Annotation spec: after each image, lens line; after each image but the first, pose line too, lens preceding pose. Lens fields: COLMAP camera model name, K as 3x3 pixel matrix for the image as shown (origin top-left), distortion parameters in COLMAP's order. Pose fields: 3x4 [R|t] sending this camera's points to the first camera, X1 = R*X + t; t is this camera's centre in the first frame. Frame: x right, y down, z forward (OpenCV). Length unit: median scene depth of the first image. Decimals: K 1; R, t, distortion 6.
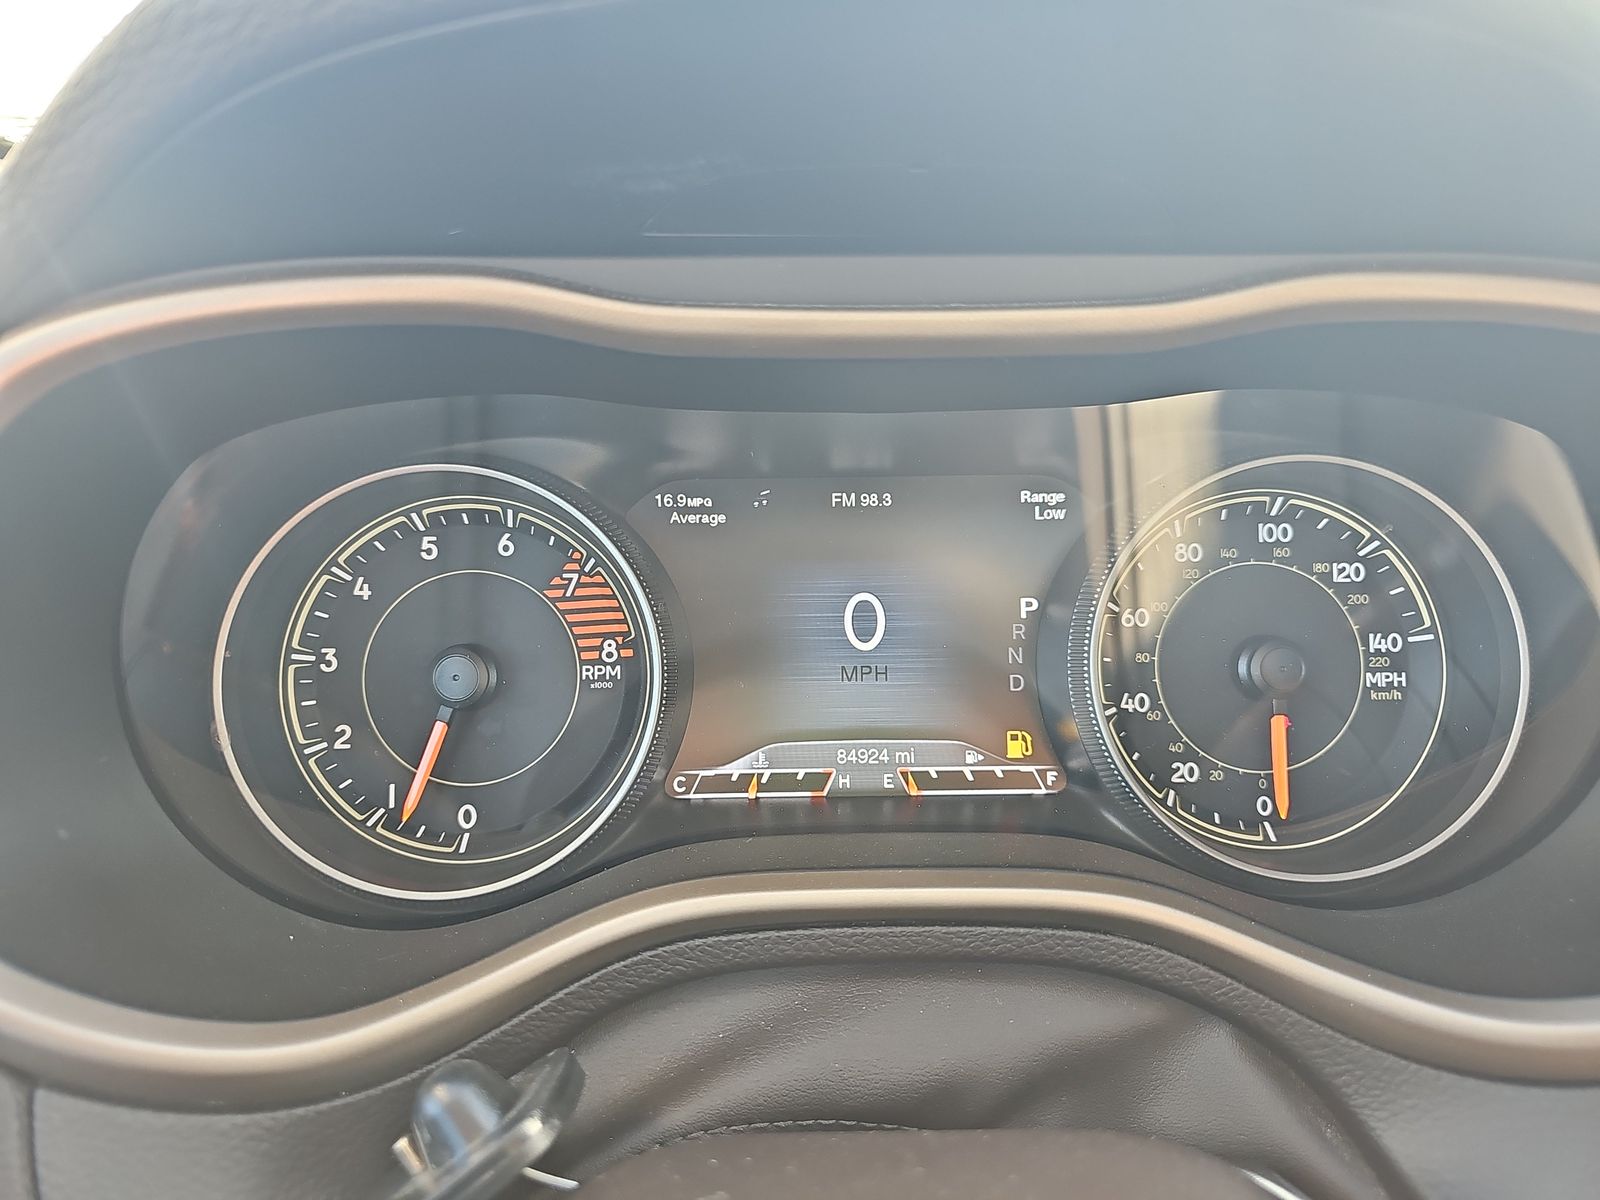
lens RADIAL K [[1052.2, 0, 795.8], [0, 1052.2, 596.5], [0, 0, 1]] dist [-0.003235, -0.001583]
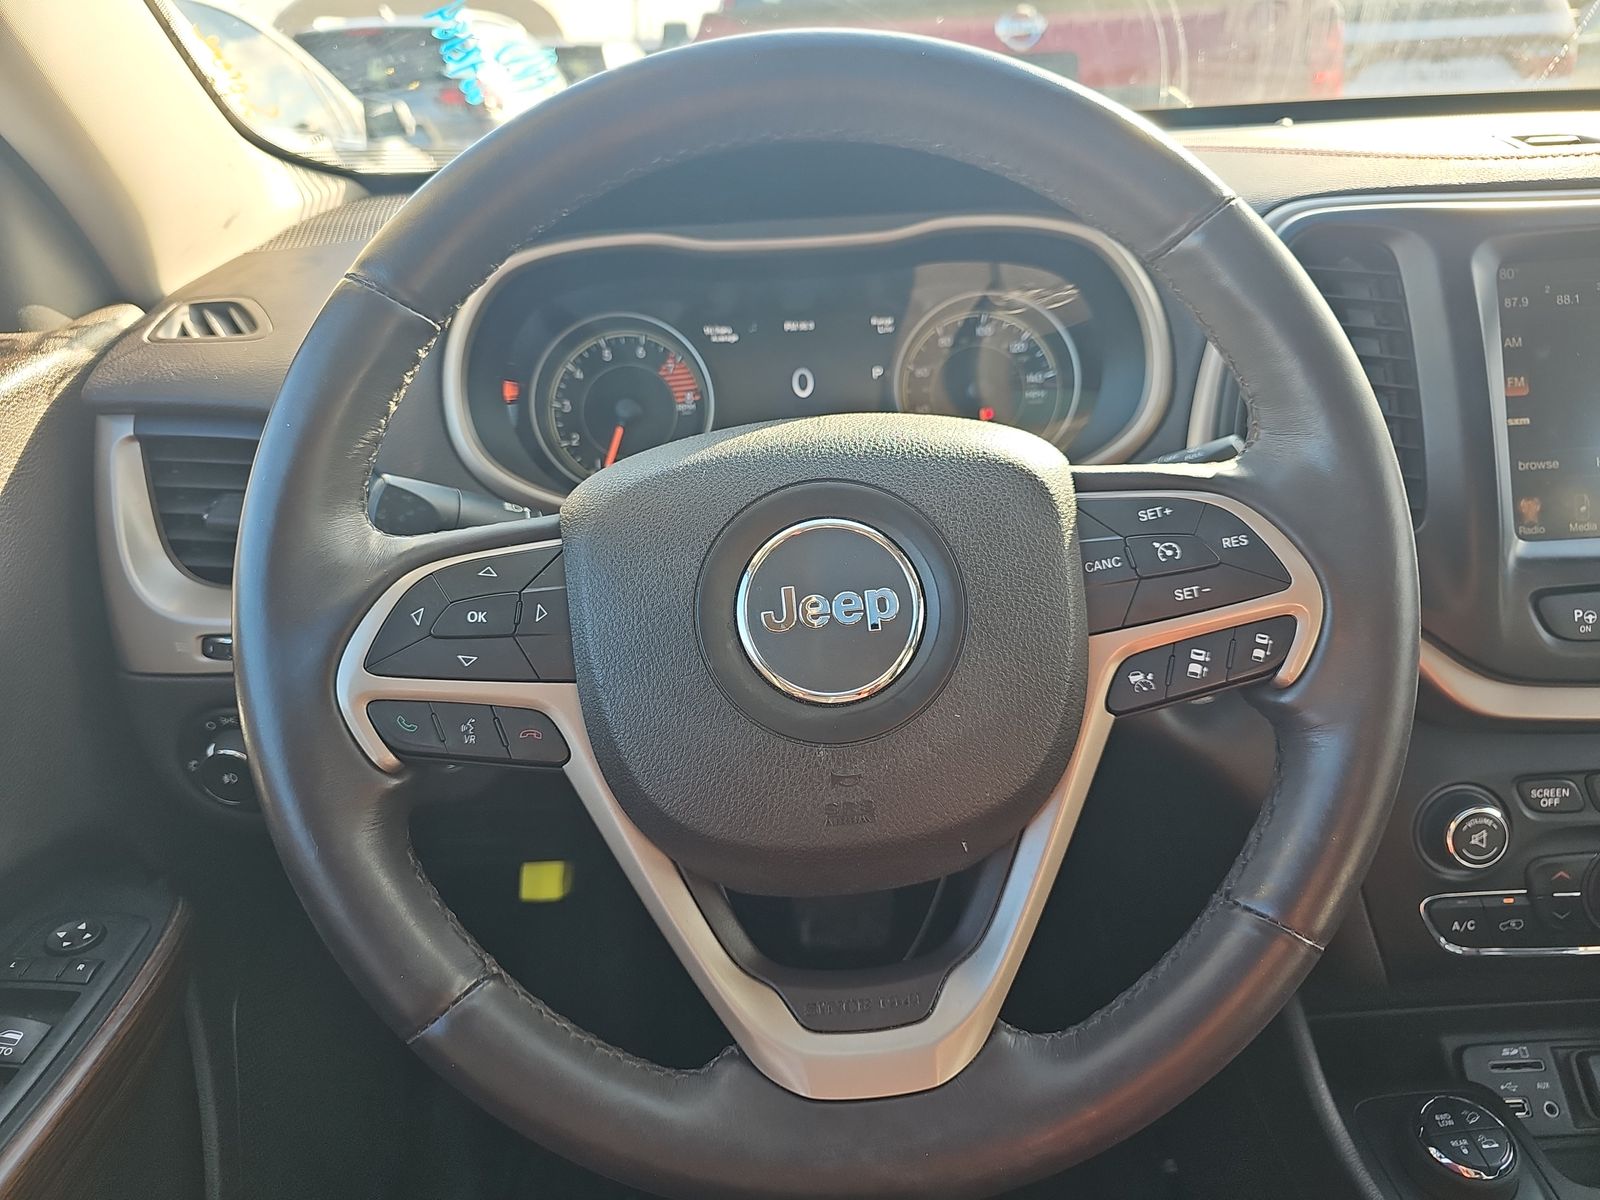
lens RADIAL K [[1052.2, 0, 805.2], [0, 1052.2, 600.4], [0, 0, 1]] dist [-0.003235, -0.001583]
pose [[0.998915, -0.045703, -0.008922, 0.071744], [0.046242, 0.996137, 0.074657, 0.329587], [0.005476, -0.074989, 0.997169, -1.285713]]
